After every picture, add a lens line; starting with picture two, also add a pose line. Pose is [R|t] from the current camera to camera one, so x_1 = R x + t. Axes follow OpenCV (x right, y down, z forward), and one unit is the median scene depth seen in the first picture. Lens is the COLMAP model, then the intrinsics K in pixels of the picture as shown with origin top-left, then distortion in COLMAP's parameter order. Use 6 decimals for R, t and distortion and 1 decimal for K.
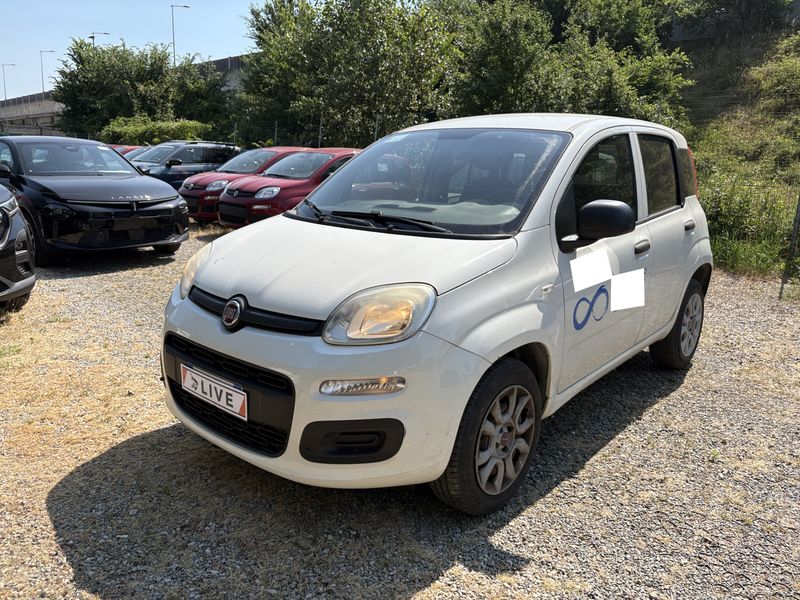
lens RADIAL K [[599.1, 0, 395.6], [0, 599.1, 301.6], [0, 0, 1]] dist [0.048552, -0.066289]
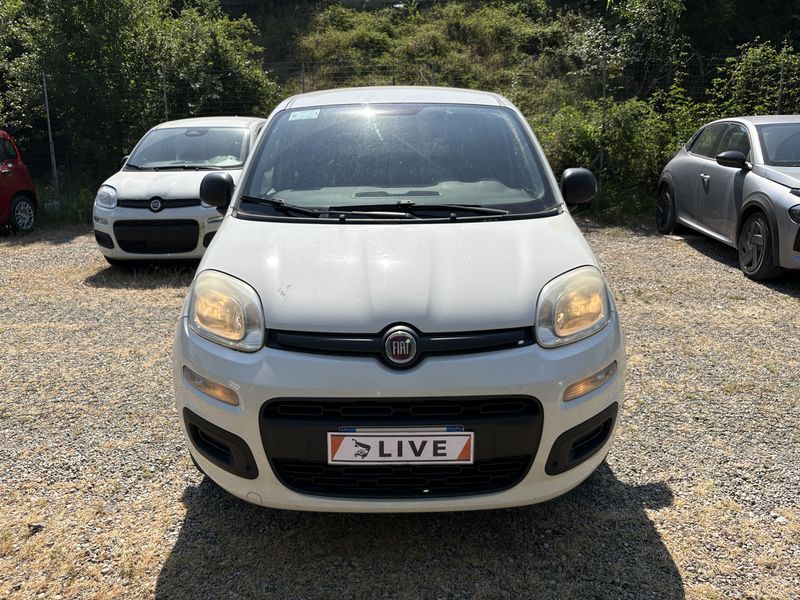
lens RADIAL K [[599.1, 0, 395.6], [0, 599.1, 301.6], [0, 0, 1]] dist [0.048552, -0.066289]
pose [[0.748199, -0.218061, 0.626616, -0.765503], [0.182094, 0.975670, 0.122105, -0.139277], [-0.637997, 0.022744, 0.769703, 0.388057]]
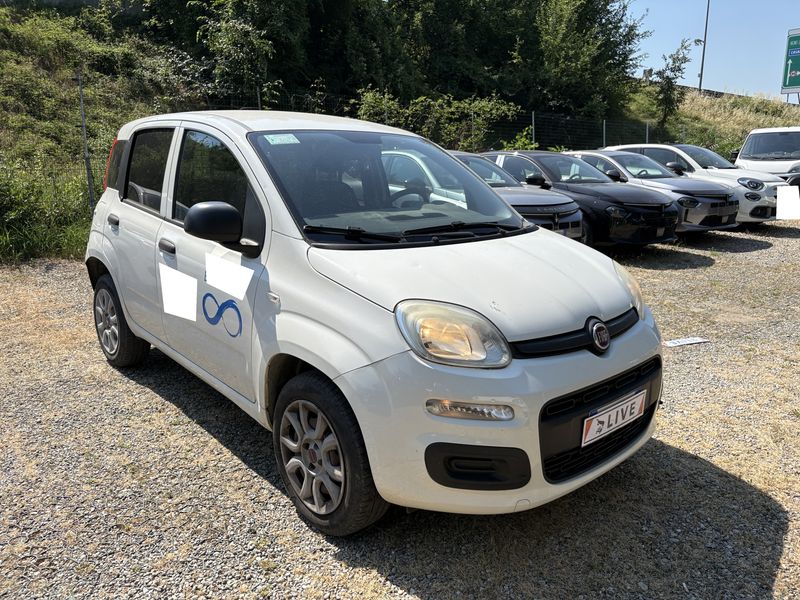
lens RADIAL K [[599.1, 0, 395.6], [0, 599.1, 301.6], [0, 0, 1]] dist [0.048552, -0.066289]
pose [[0.129589, -0.261107, 0.956572, -1.236983], [0.217189, 0.948755, 0.229551, -0.330901], [-0.967489, 0.178010, 0.179657, 1.136569]]
